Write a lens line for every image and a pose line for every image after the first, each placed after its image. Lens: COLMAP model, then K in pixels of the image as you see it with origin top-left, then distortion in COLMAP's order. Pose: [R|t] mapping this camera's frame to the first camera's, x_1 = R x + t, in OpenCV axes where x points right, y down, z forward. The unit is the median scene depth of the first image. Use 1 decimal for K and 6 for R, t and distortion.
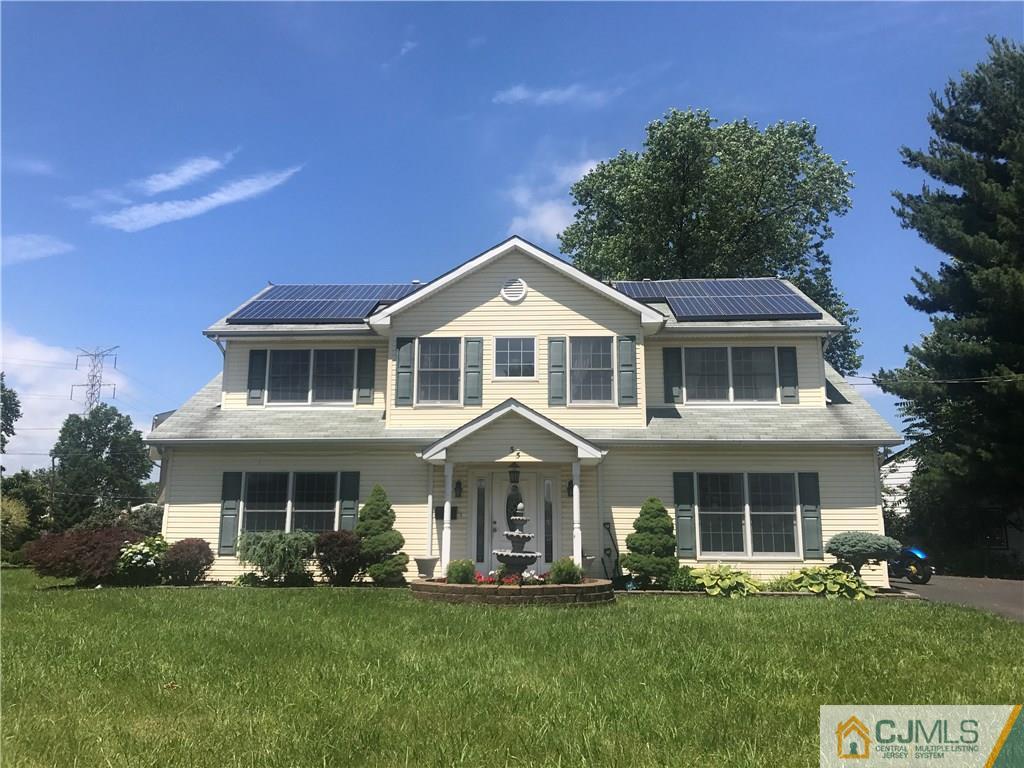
lens RADIAL K [[835.2, 0, 512.6], [0, 835.2, 374.5], [0, 0, 1]] dist [0.047355, -0.067863]
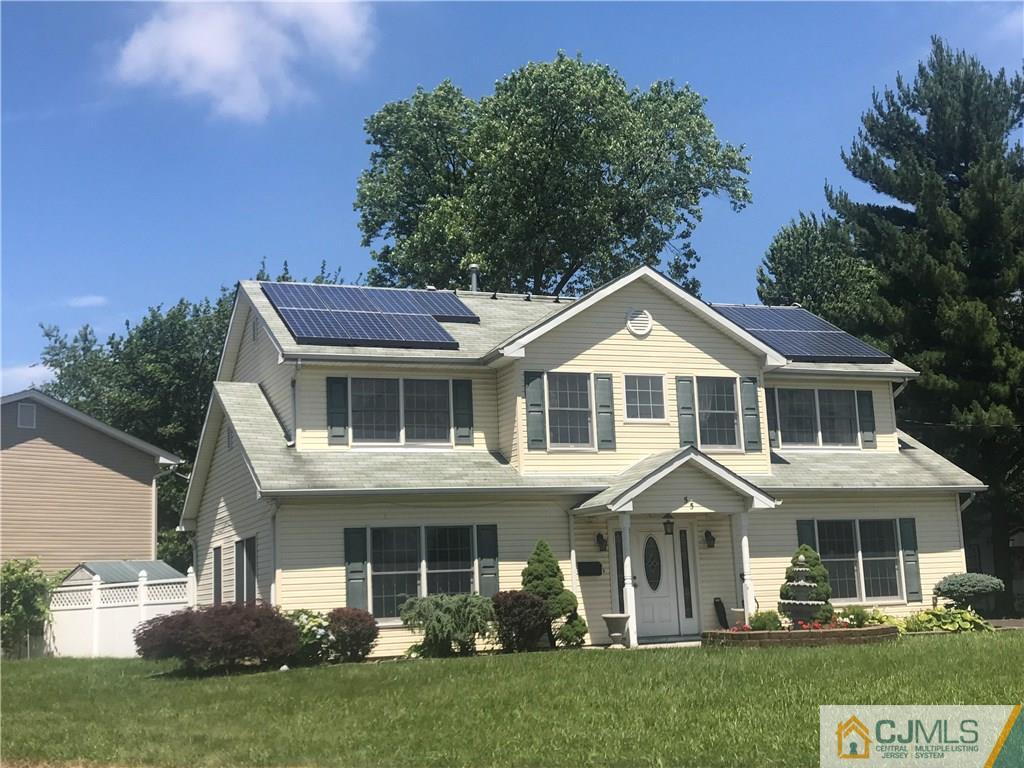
lens RADIAL K [[1382.9, 0, 511.9], [0, 1382.9, 390.4], [0, 0, 1]] dist [0.073952, 0.000000]
pose [[0.899323, 0.023743, 0.436641, -0.790904], [-0.036548, 0.999112, 0.020947, -0.054611], [-0.435756, -0.034797, 0.899392, -0.297987]]
